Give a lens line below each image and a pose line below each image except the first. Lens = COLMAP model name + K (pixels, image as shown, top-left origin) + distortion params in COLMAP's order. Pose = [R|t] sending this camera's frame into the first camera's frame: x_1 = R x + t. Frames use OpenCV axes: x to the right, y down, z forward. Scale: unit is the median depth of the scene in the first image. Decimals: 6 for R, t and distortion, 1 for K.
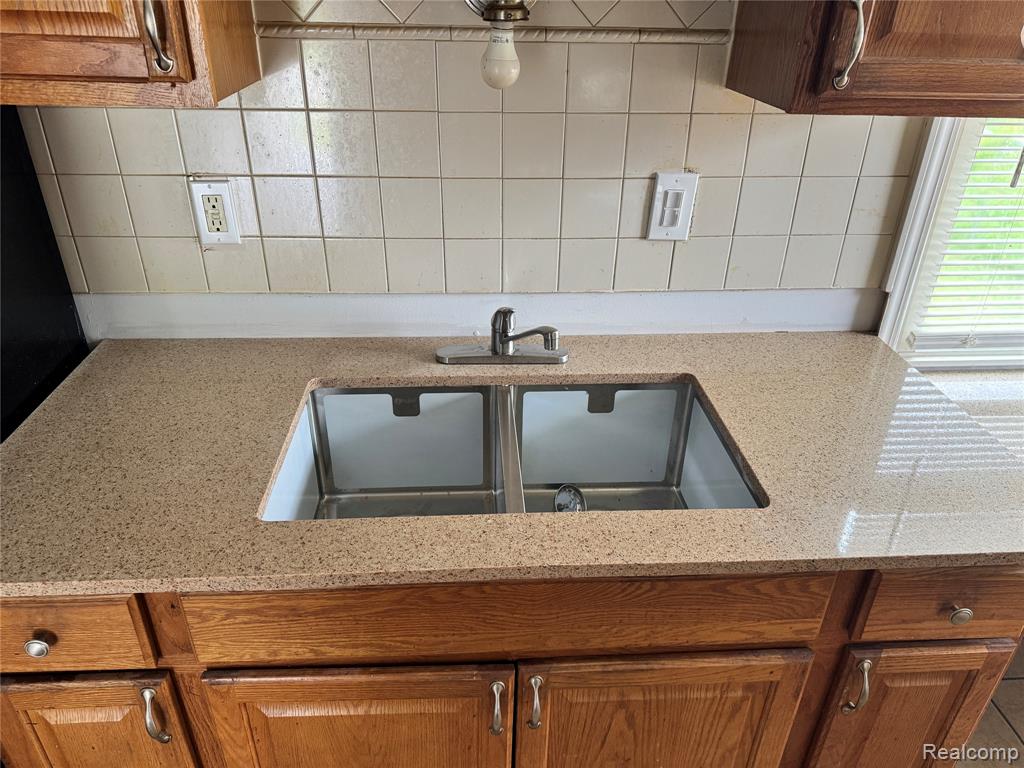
lens RADIAL K [[717.4, 0, 516.3], [0, 717.4, 380.8], [0, 0, 1]] dist [0.063117, -0.069023]
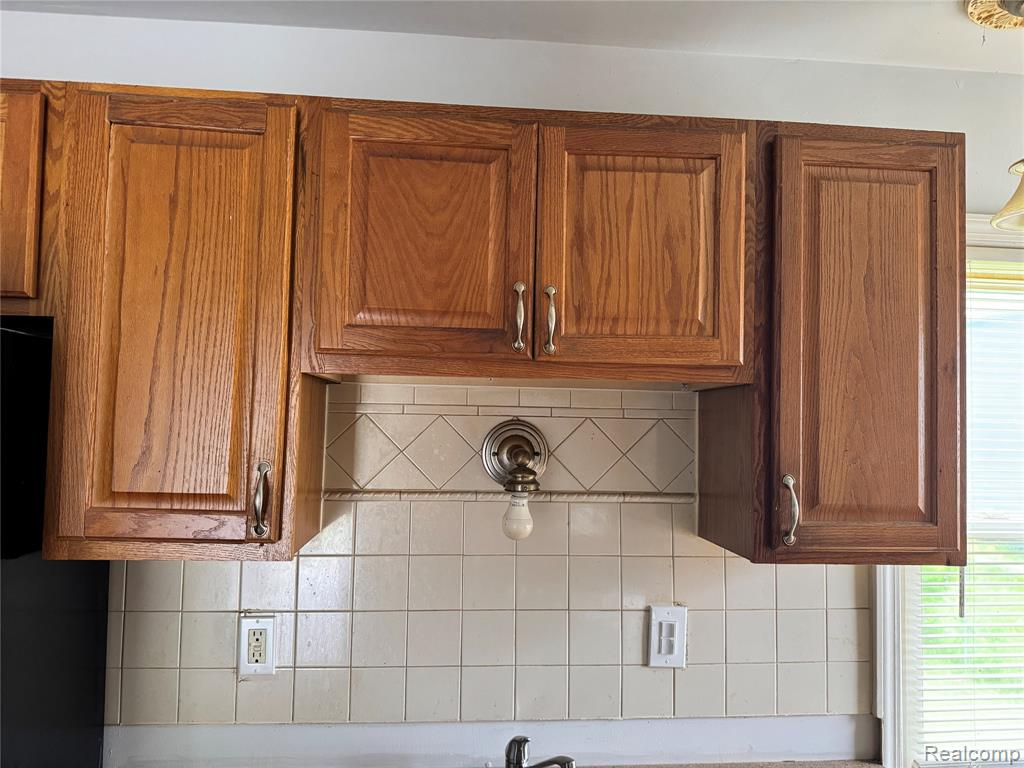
lens RADIAL K [[710.5, 0, 512.8], [0, 710.5, 393.5], [0, 0, 1]] dist [0.071003, -0.099979]
pose [[0.999905, -0.001422, 0.013729, -0.039932], [0.008325, 0.855516, -0.517710, 0.011734], [-0.011009, 0.517775, 0.855446, -0.148944]]
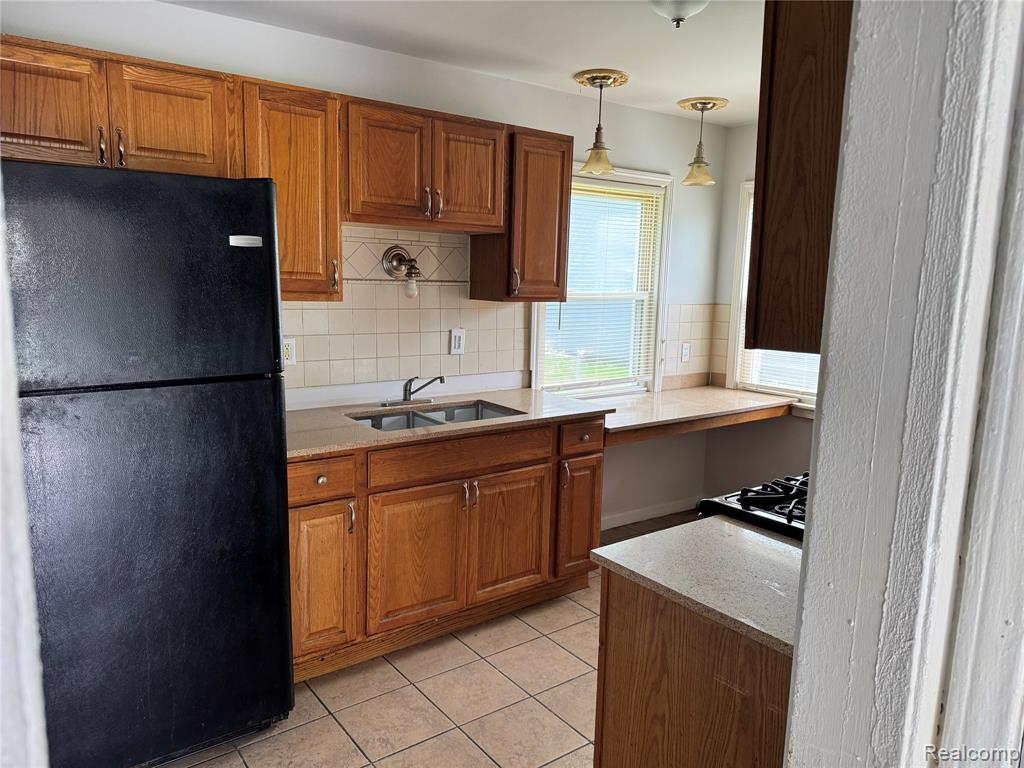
lens RADIAL K [[735.8, 0, 481.3], [0, 735.8, 383.3], [0, 0, 1]] dist [0.043203, -0.007478]
pose [[0.858178, -0.069667, 0.508603, -1.106275], [0.239266, 0.930837, -0.276214, 0.675897], [-0.454184, 0.358732, 0.815493, -1.196630]]
